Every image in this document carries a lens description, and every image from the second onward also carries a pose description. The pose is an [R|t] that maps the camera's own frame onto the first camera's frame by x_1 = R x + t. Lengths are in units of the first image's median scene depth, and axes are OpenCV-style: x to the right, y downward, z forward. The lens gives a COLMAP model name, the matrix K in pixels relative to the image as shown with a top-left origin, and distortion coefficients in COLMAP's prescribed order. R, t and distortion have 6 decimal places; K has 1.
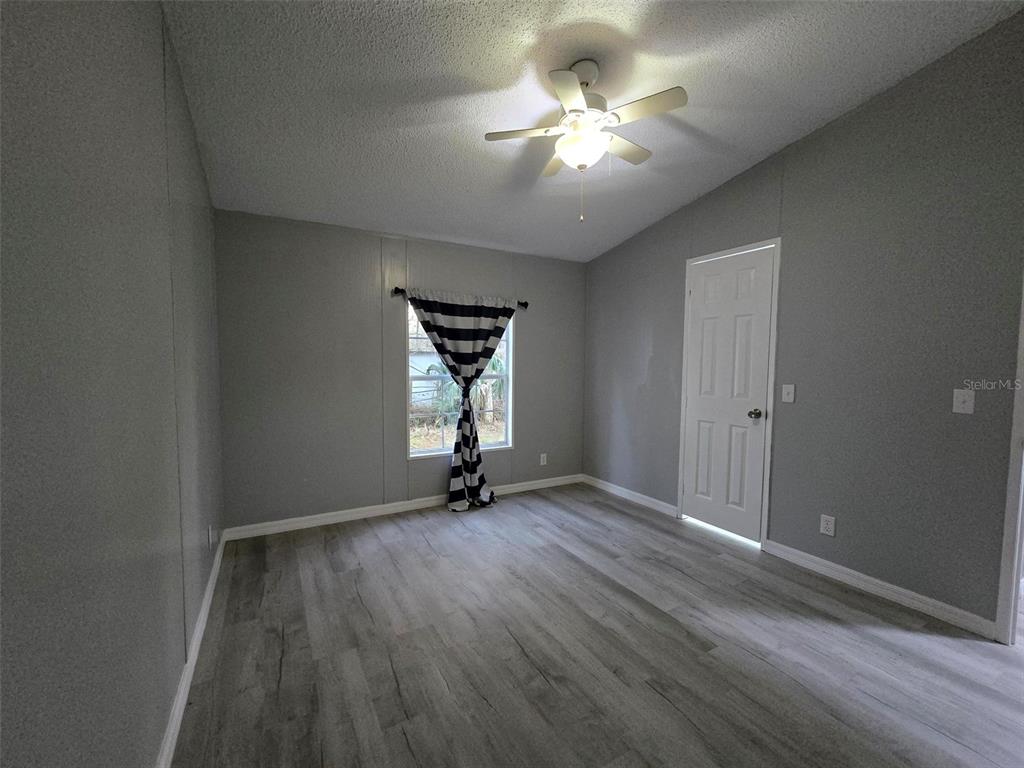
lens RADIAL K [[407.1, 0, 512.0], [0, 407.1, 384.0], [0, 0, 1]] dist [-0.001897, -0.000200]
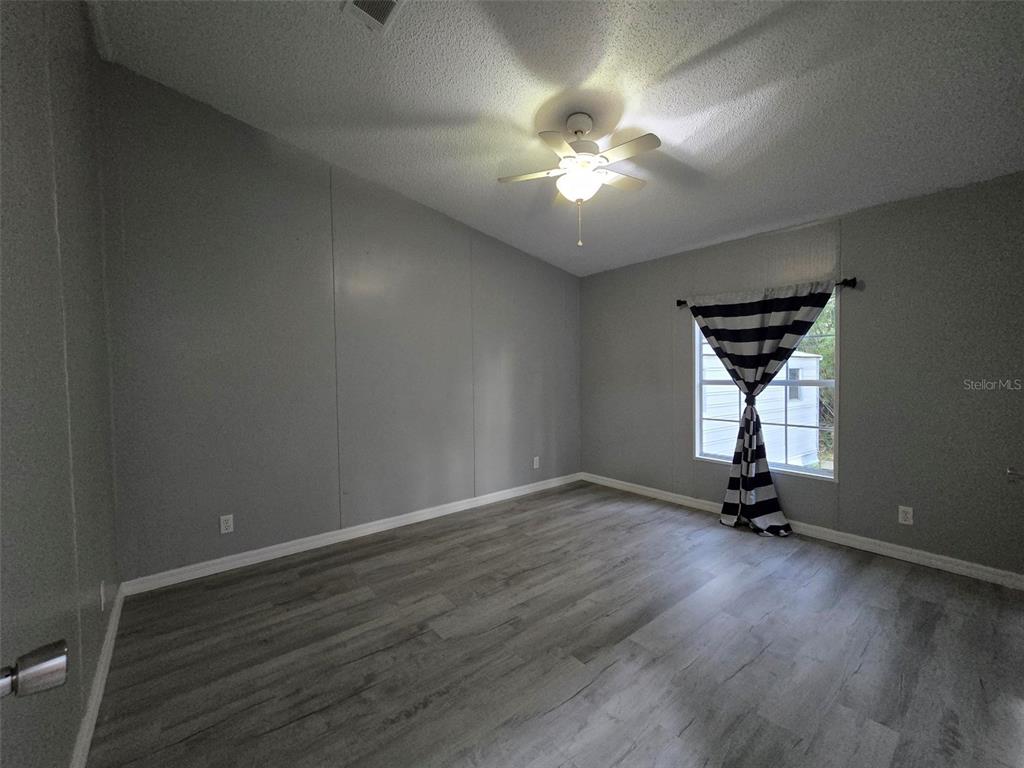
lens RADIAL K [[420.5, 0, 512.0], [0, 420.5, 384.0], [0, 0, 1]] dist [0.001174, 0.000185]
pose [[0.195870, 0.022360, -0.980375, 0.745730], [-0.040256, 0.999081, 0.014744, -0.006029], [0.979803, 0.036578, 0.196590, 0.326470]]
